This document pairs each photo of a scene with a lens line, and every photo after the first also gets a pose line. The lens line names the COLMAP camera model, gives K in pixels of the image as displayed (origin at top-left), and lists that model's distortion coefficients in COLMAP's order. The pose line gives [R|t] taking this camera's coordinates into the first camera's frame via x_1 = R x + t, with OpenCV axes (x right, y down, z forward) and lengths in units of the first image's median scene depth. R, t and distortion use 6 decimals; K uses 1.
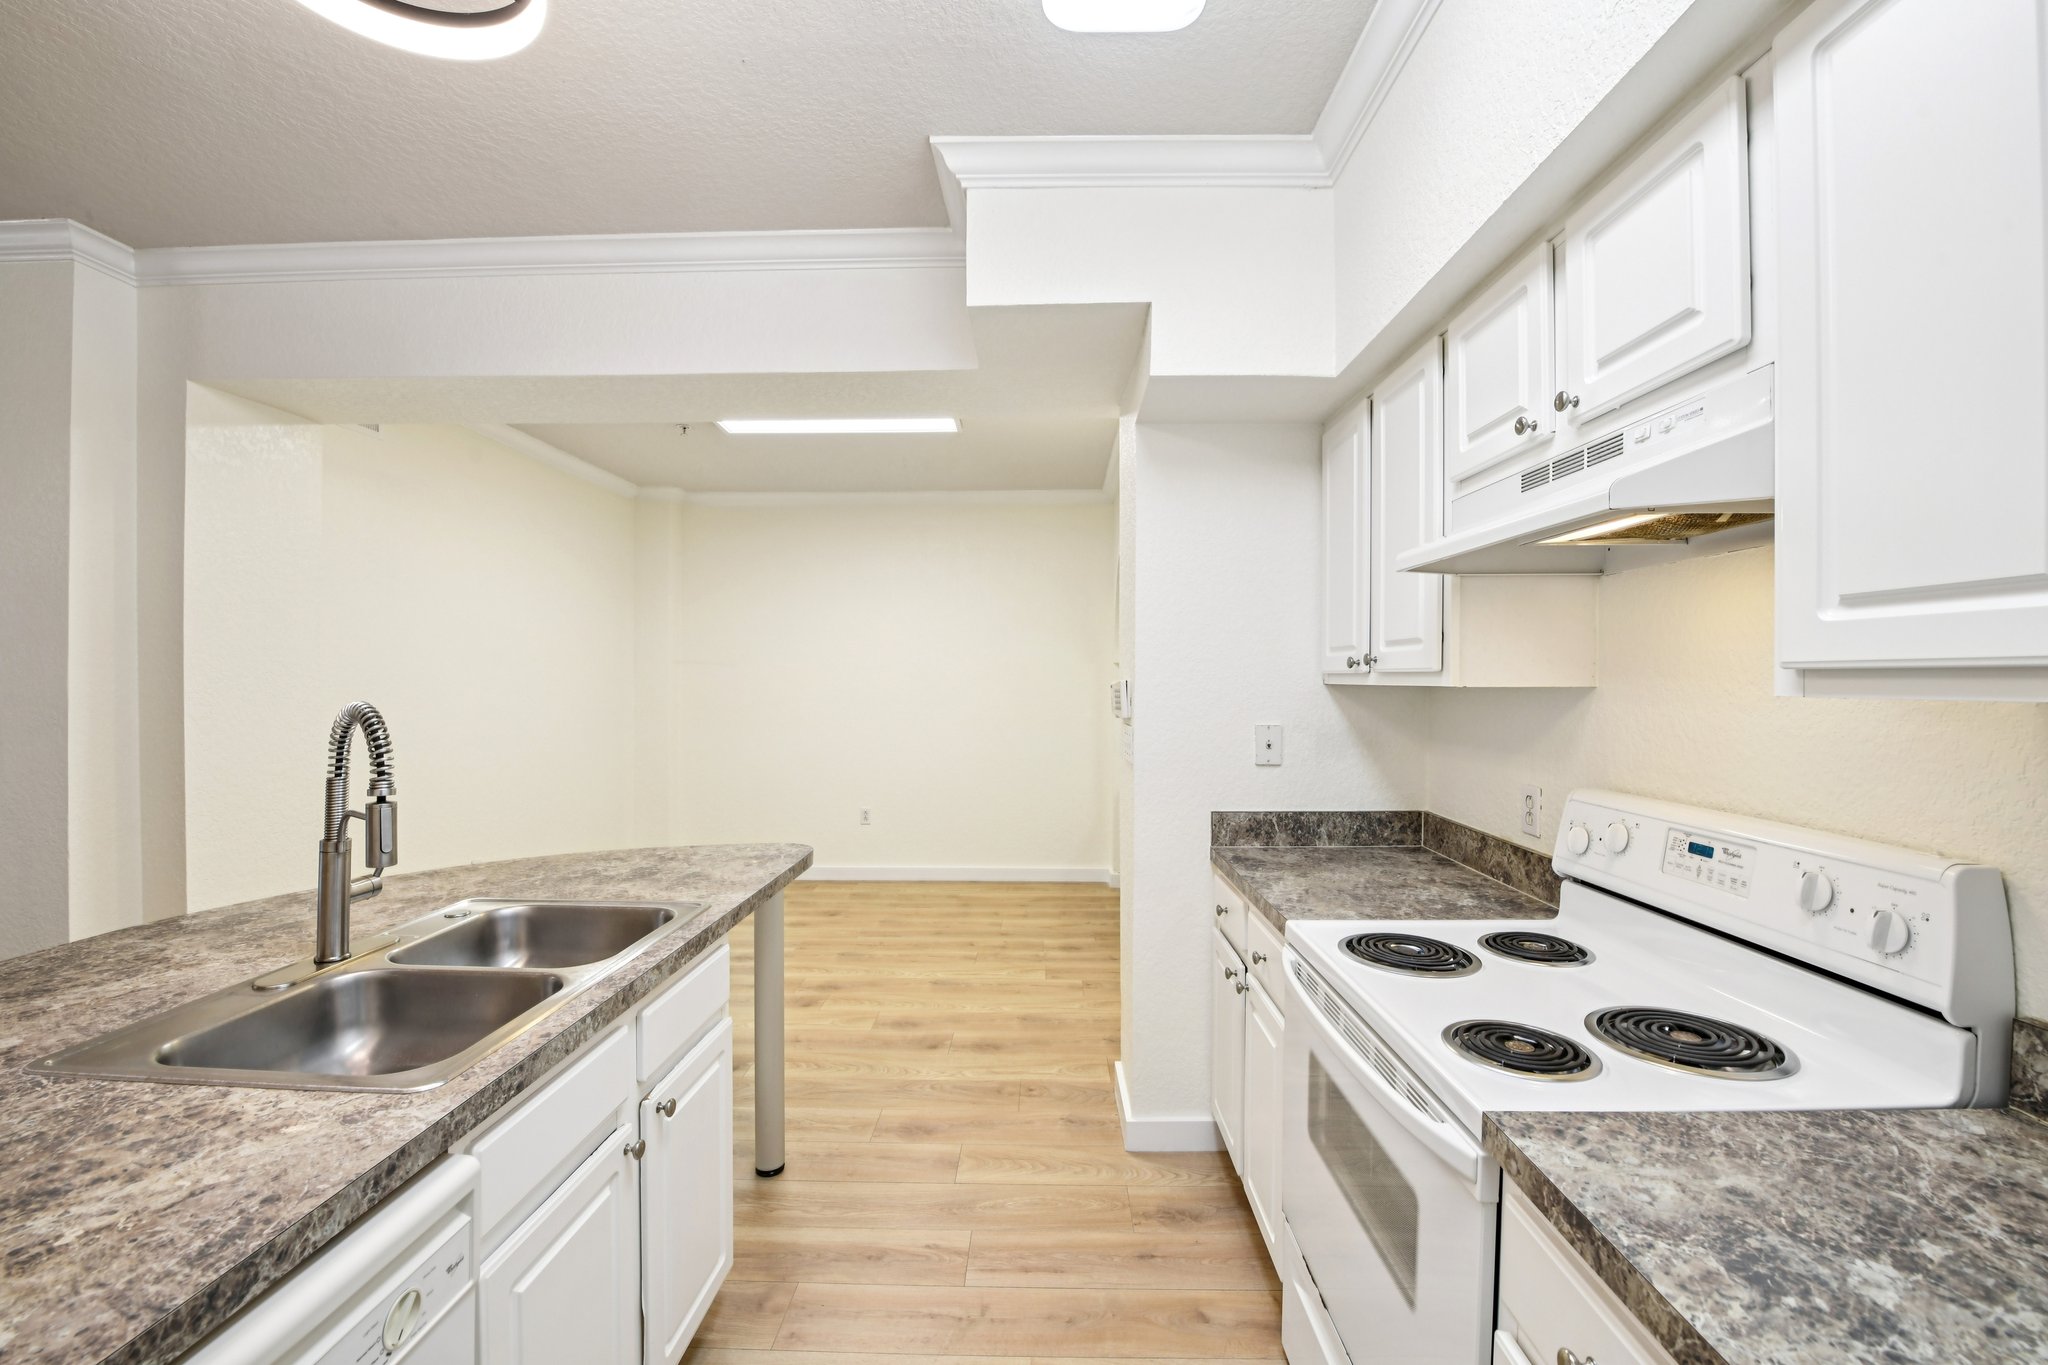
lens RADIAL K [[820.7, 0, 1024.0], [0, 820.7, 682.5], [0, 0, 1]] dist [-0.019911, 0.000013]
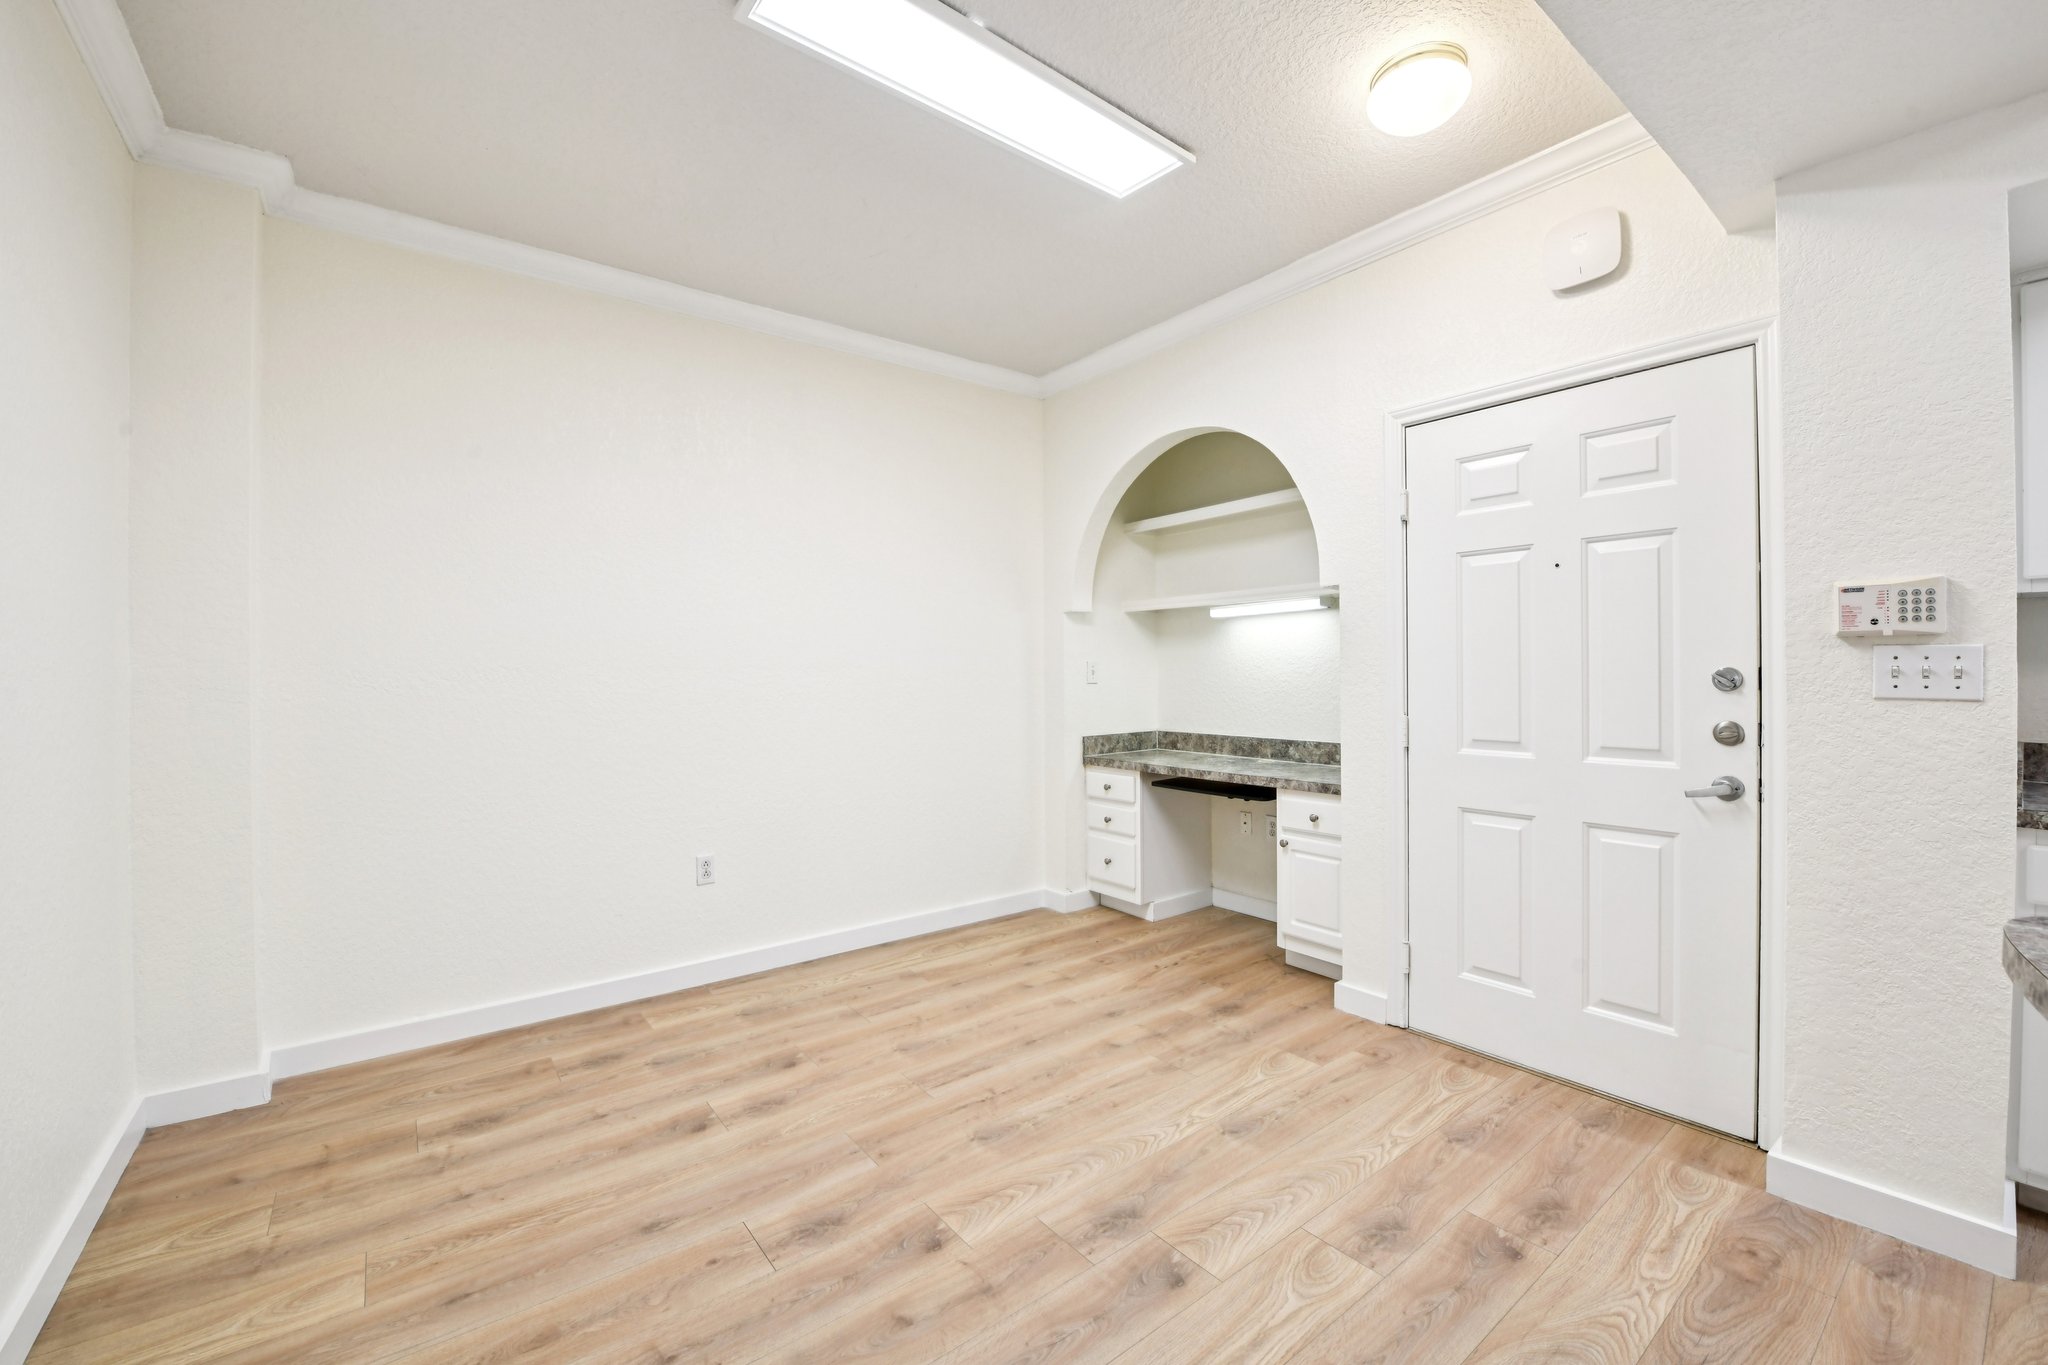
lens RADIAL K [[827.7, 0, 1026.7], [0, 827.7, 672.9], [0, 0, 1]] dist [-0.022267, -0.000551]
pose [[0.774976, -0.007095, 0.631951, -1.079794], [0.008738, 0.999962, 0.000511, 0.085253], [-0.631930, 0.005126, 0.775008, 1.205186]]
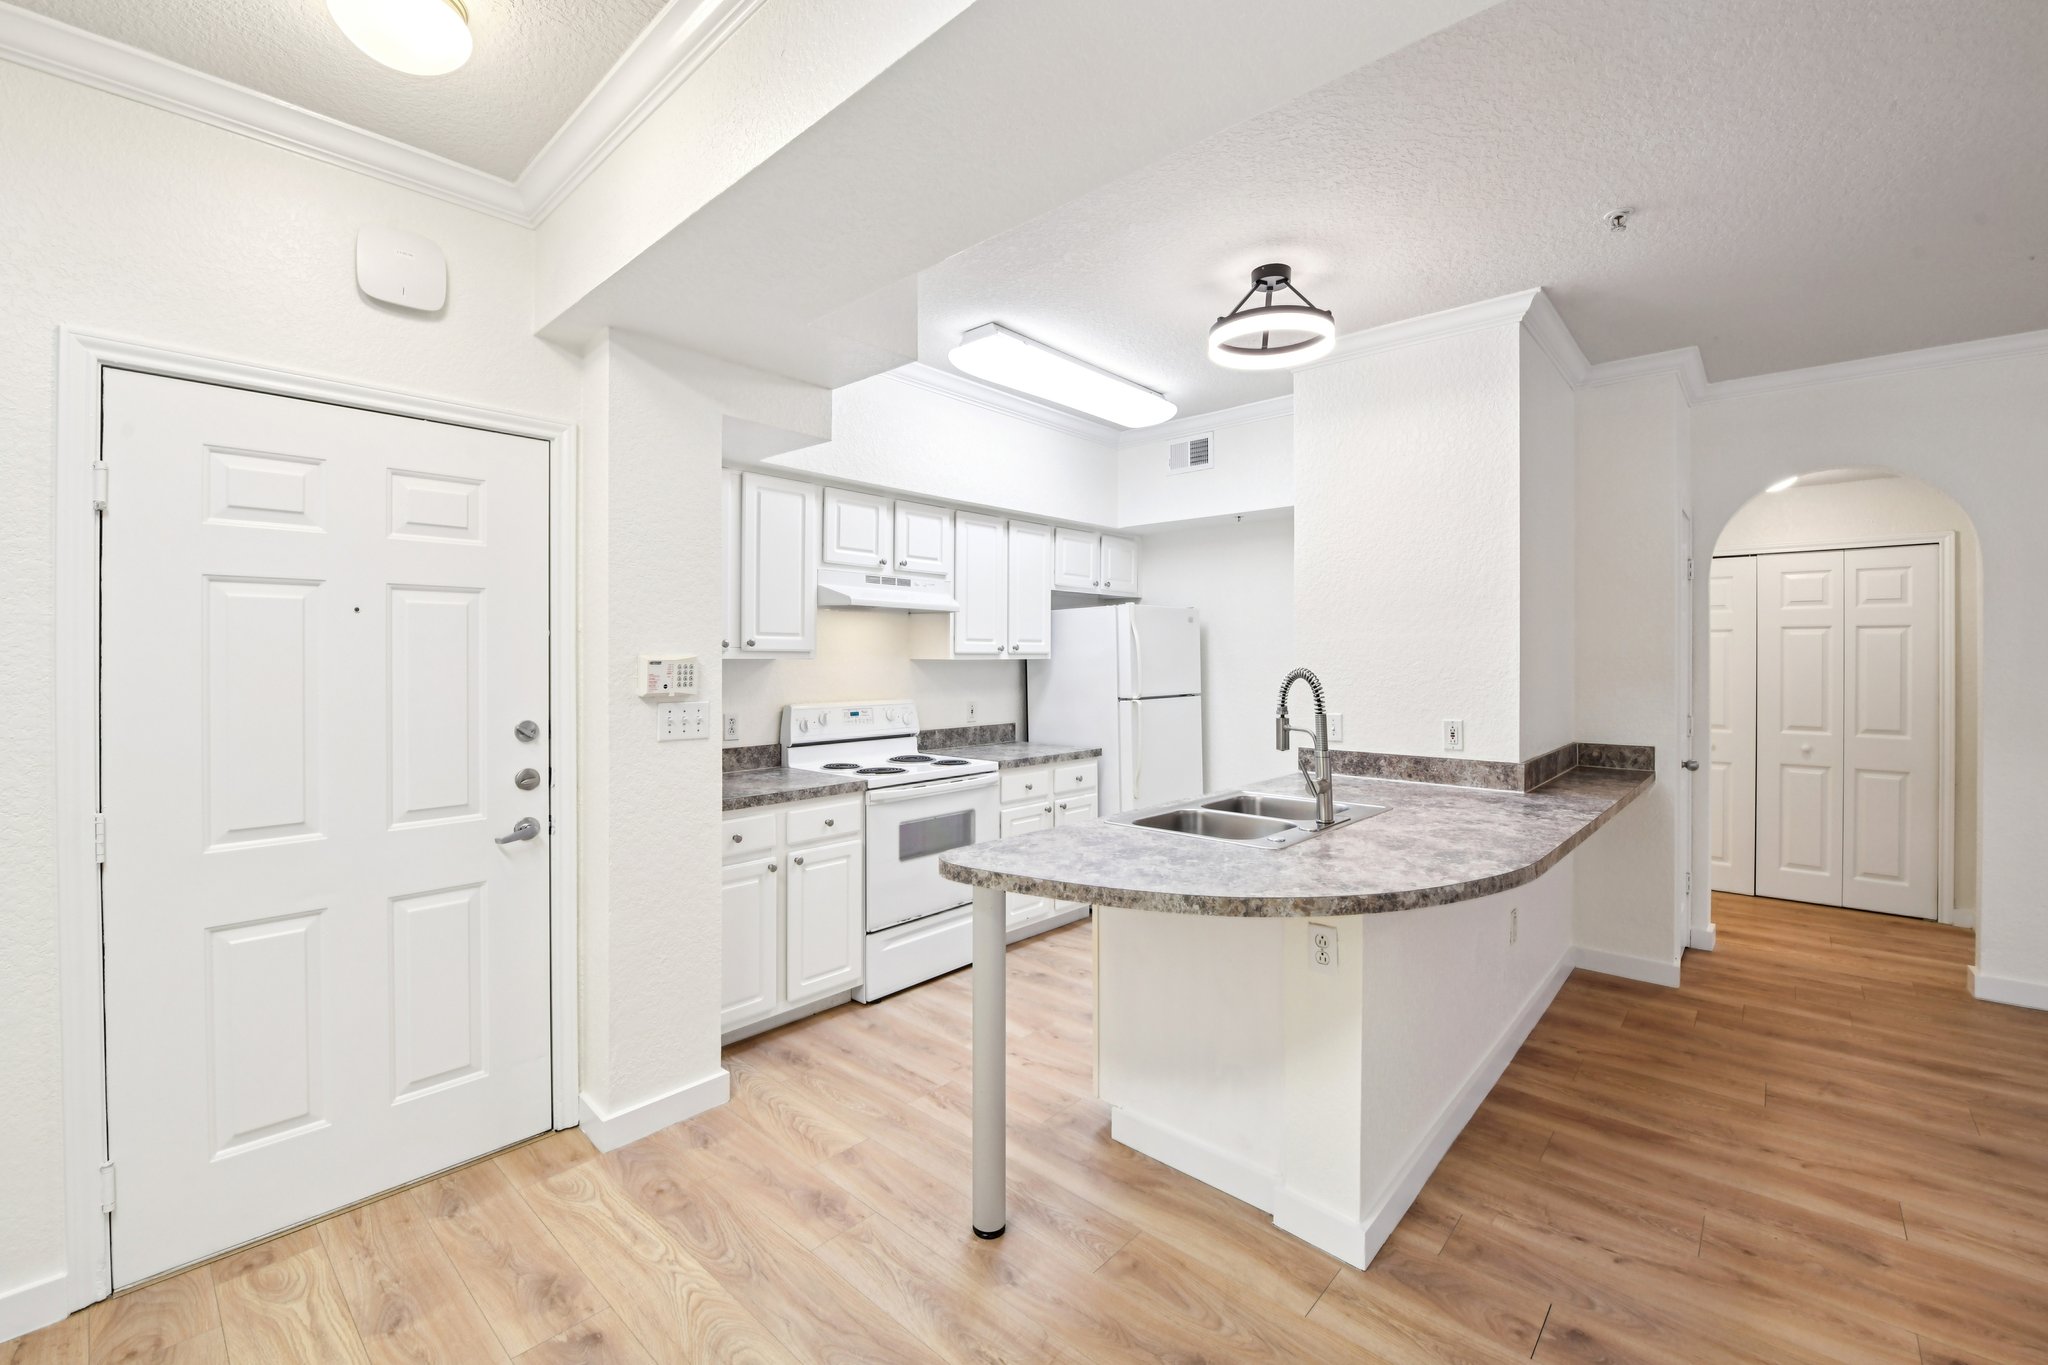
lens RADIAL K [[852.6, 0, 1022.1], [0, 852.6, 655.7], [0, 0, 1]] dist [-0.019719, -0.000376]
pose [[-0.758031, -0.001631, 0.652217, -1.052021], [0.000508, 0.999995, 0.003091, -0.008469], [-0.652218, 0.002674, -0.758026, 1.893687]]
